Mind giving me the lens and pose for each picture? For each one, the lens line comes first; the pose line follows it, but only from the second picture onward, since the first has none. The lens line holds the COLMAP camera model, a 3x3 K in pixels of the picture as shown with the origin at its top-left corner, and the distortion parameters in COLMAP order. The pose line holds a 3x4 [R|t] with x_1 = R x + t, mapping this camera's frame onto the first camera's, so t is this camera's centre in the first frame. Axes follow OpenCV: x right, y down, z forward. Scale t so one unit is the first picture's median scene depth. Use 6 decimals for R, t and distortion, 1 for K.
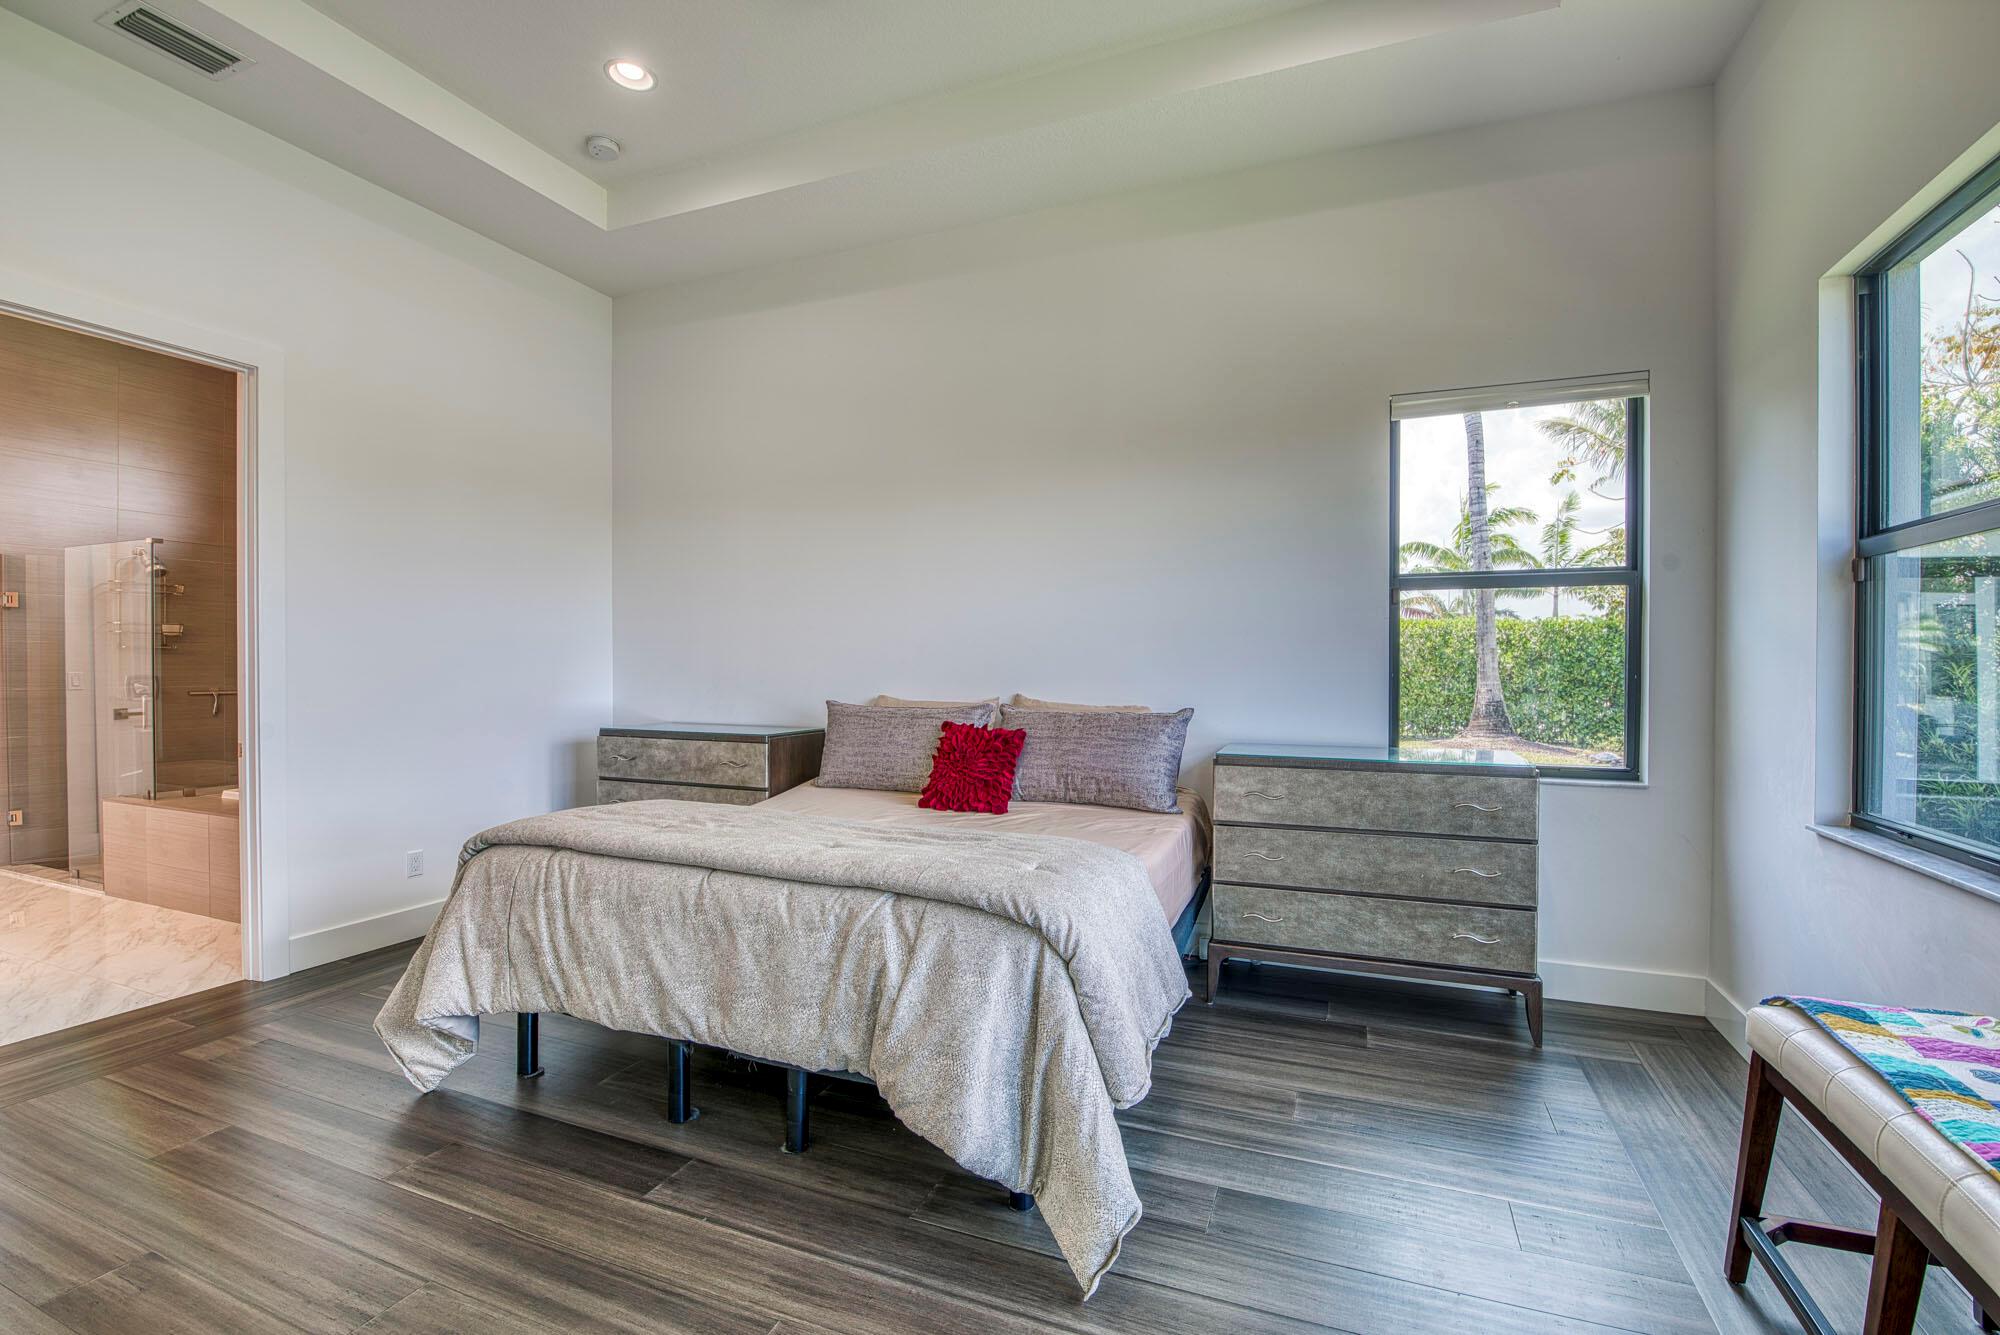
lens RADIAL K [[866.9, 0, 1010.4], [0, 866.9, 667.9], [0, 0, 1]] dist [-0.005042, -0.007367]
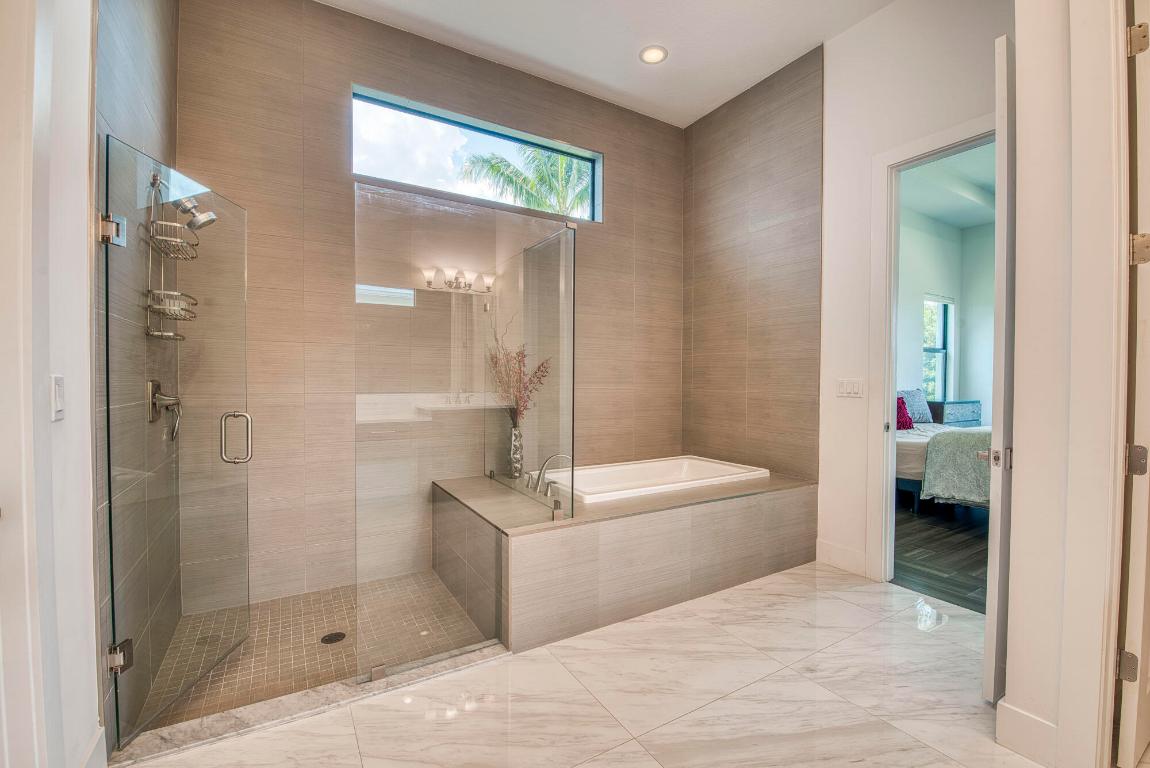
lens RADIAL K [[498.4, 0, 576.2], [0, 498.4, 382.6], [0, 0, 1]] dist [-0.005042, -0.007367]
pose [[0.605898, -0.015437, 0.795393, -2.547906], [0.005830, 0.999871, 0.014965, -0.009446], [-0.795521, -0.004430, 0.605910, 1.203972]]
